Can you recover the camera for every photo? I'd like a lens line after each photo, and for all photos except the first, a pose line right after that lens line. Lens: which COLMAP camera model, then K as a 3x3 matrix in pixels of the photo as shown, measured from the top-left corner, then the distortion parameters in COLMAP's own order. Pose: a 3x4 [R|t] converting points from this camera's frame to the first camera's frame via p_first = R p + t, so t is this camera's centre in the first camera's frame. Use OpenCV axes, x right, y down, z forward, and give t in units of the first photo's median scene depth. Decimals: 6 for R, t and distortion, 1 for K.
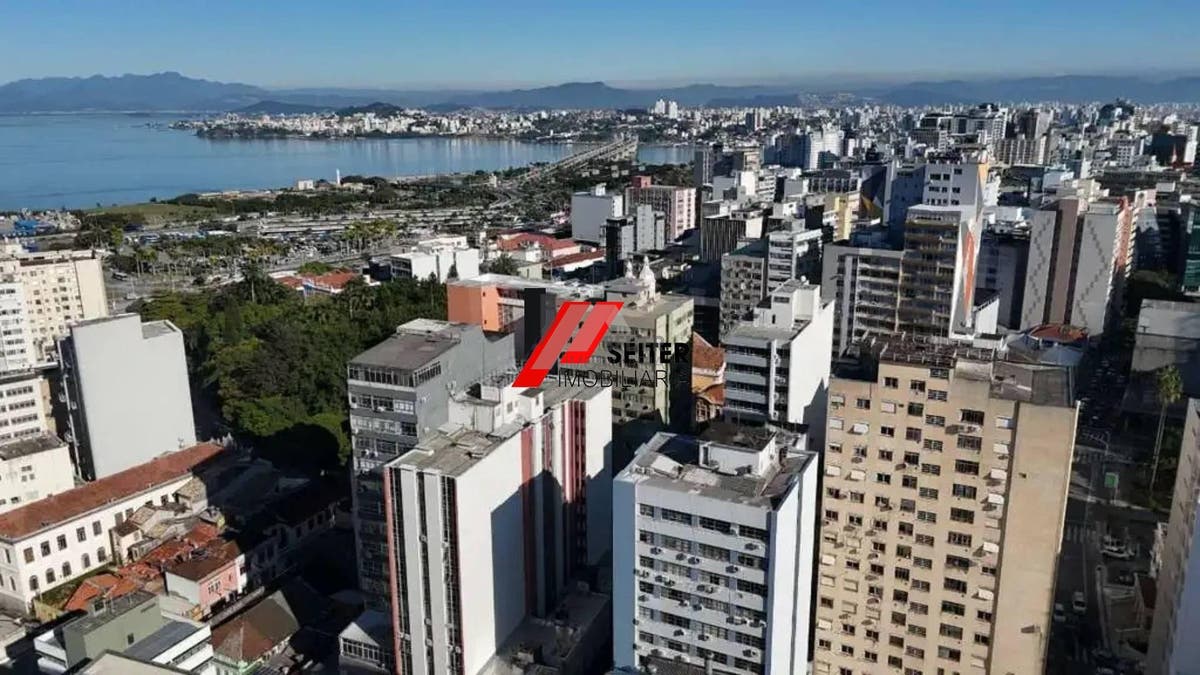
lens RADIAL K [[887.5, 0, 600.0], [0, 887.5, 337.5], [0, 0, 1]] dist [0.110962, -0.128402]
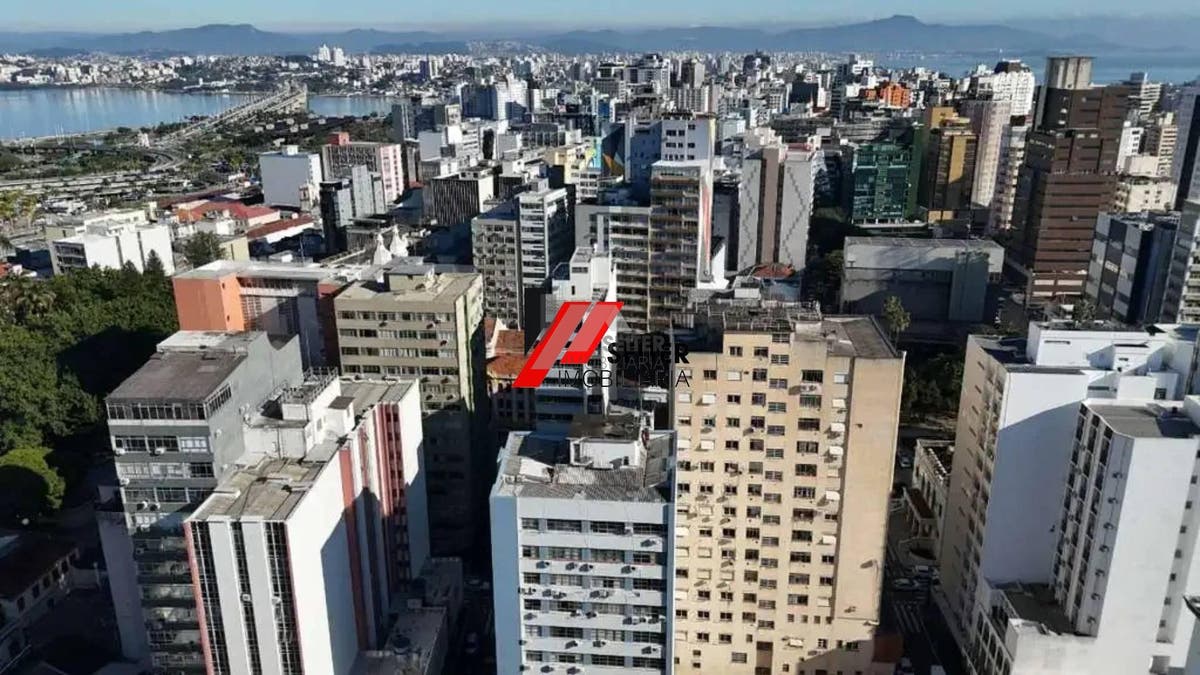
lens RADIAL K [[887.5, 0, 600.0], [0, 887.5, 337.5], [0, 0, 1]] dist [0.110962, -0.128402]
pose [[0.937220, -0.107589, 0.331729, -0.082496], [0.089447, 0.993562, 0.069528, -0.026869], [-0.337073, -0.035490, 0.940809, 0.060674]]
